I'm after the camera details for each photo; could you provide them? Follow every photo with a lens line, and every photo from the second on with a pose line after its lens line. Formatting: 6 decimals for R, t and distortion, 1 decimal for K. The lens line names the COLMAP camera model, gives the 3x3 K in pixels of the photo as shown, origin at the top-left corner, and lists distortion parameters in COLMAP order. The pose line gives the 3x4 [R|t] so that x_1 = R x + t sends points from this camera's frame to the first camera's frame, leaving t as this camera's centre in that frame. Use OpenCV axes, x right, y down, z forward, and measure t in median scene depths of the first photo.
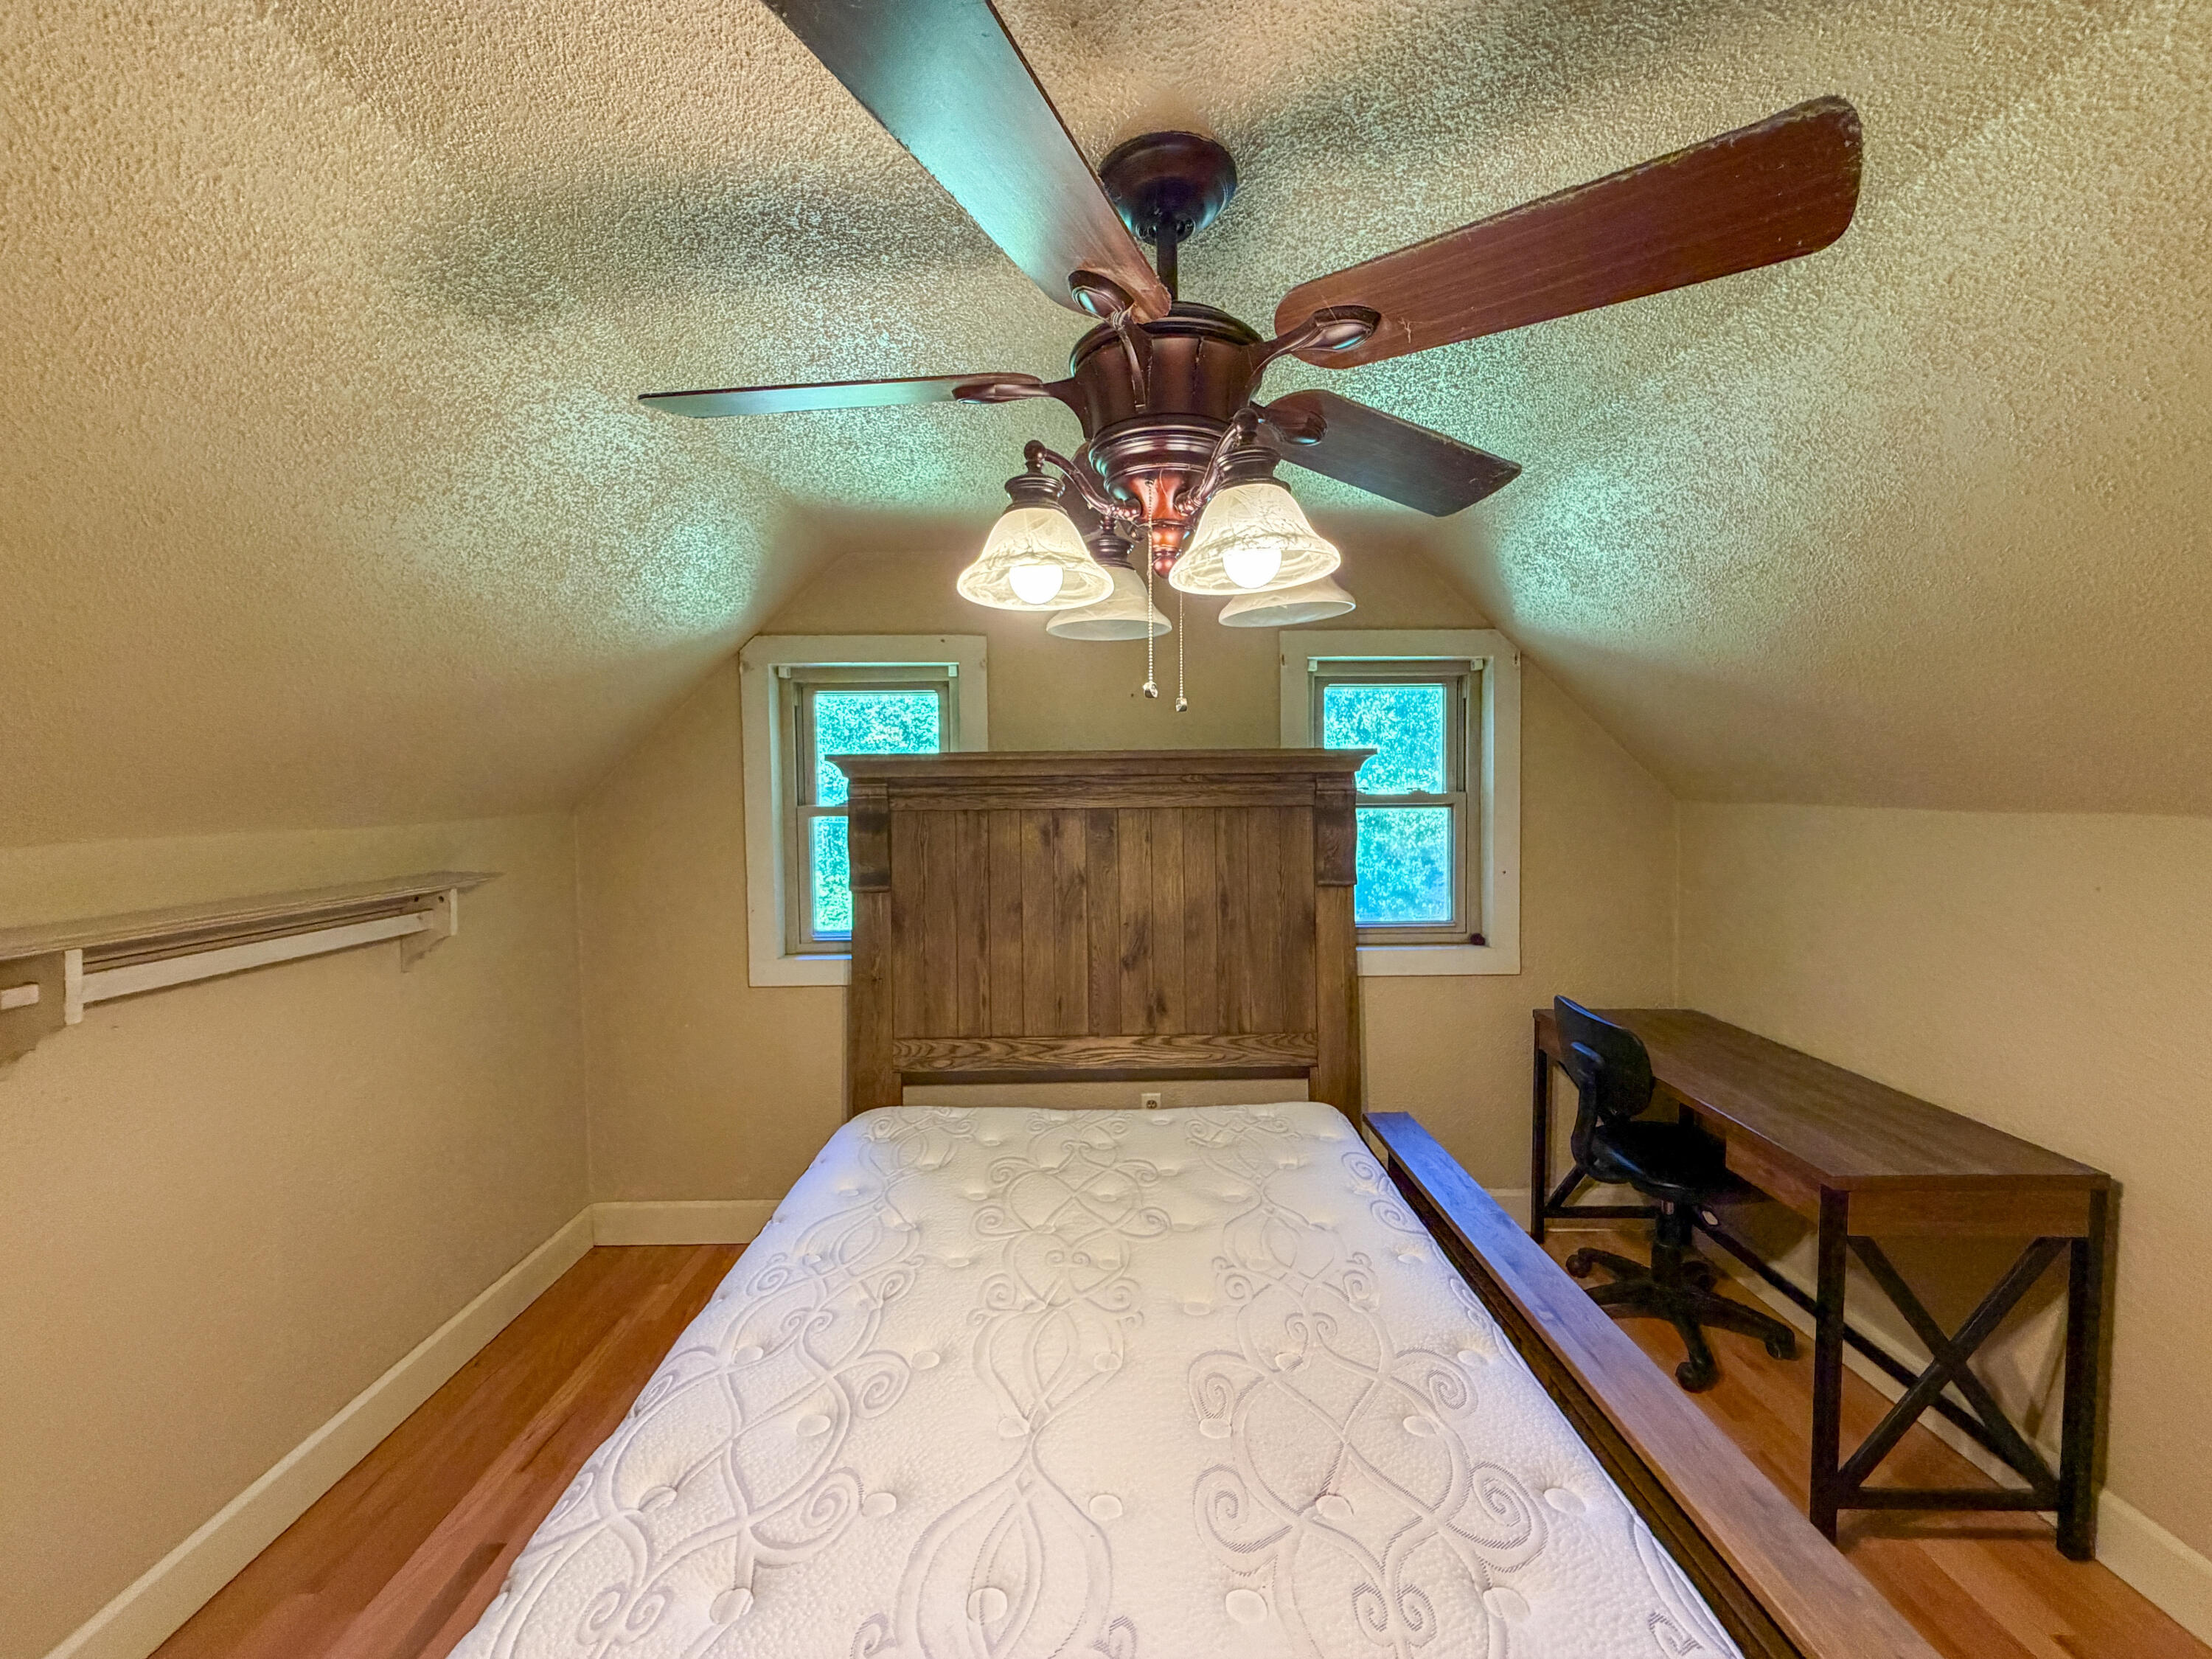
lens RADIAL K [[883.0, 0, 1103.9], [0, 883.0, 830.6], [0, 0, 1]] dist [-0.000569, -0.001078]
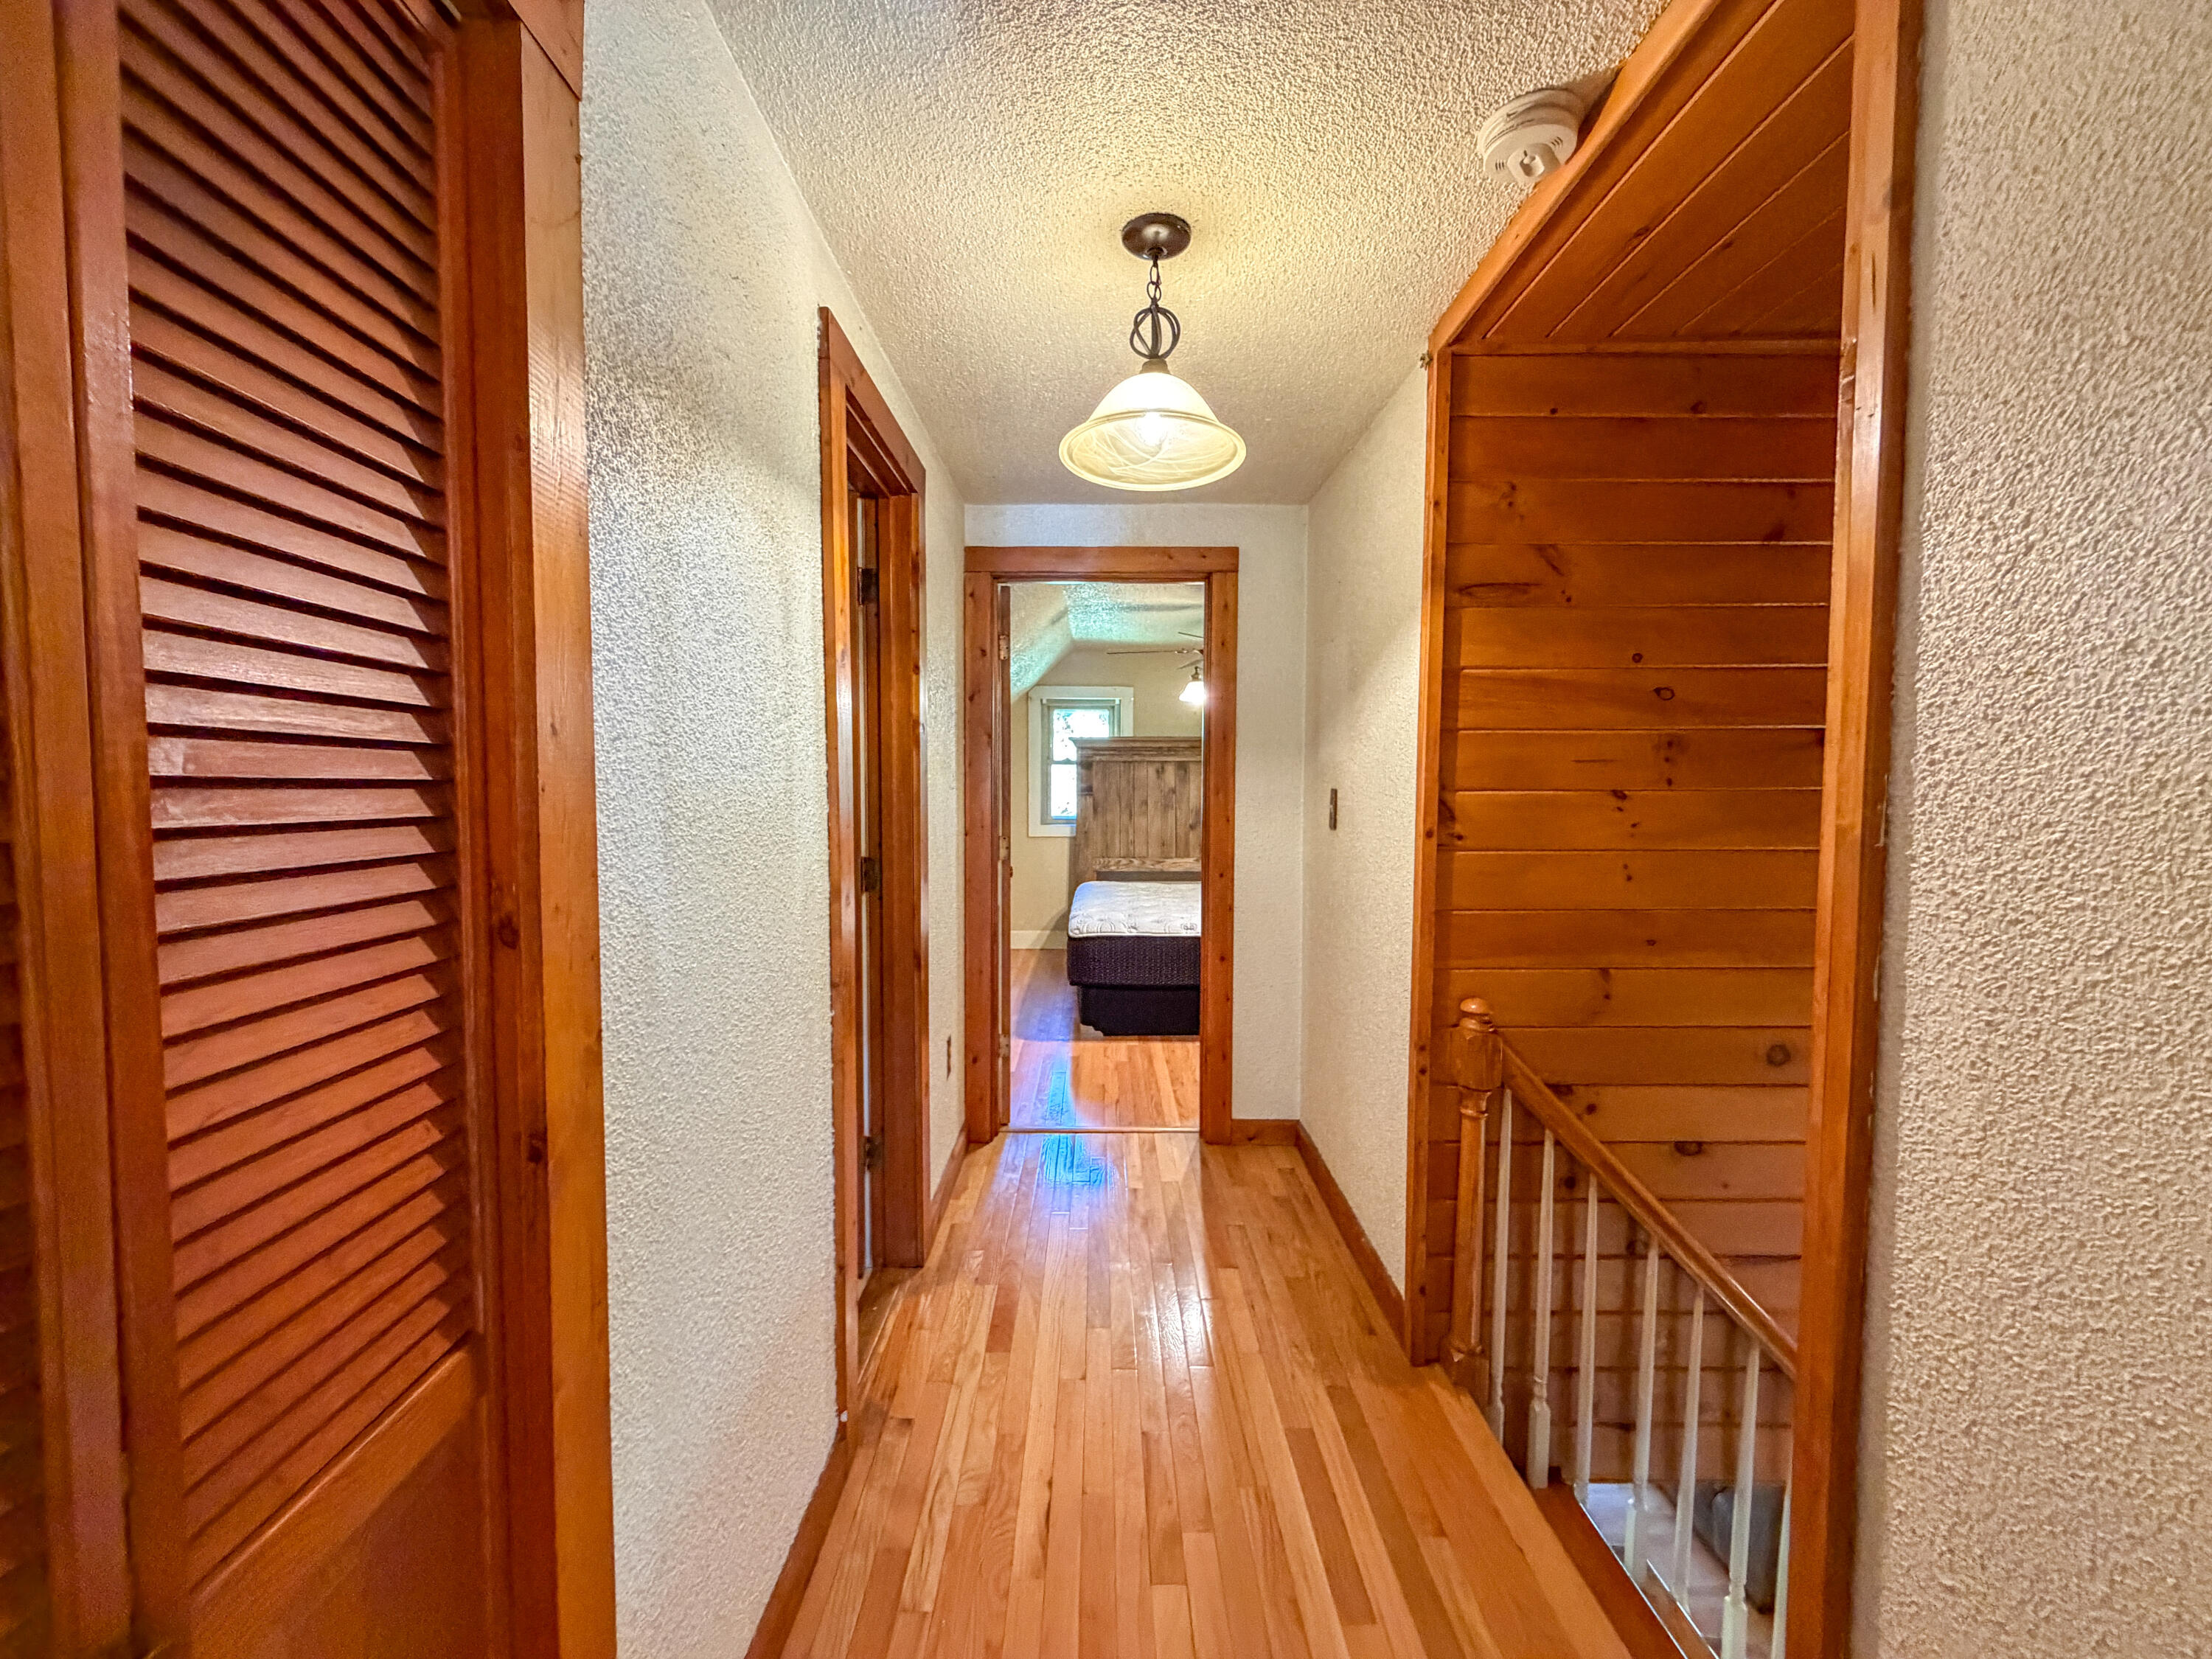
lens RADIAL K [[883.0, 0, 1097.9], [0, 883.0, 827.1], [0, 0, 1]] dist [-0.000569, -0.001078]
pose [[0.999953, 0.009616, 0.001393, -0.227614], [-0.009629, 0.999905, 0.009897, 0.129447], [-0.001297, -0.009910, 0.999950, -1.361013]]
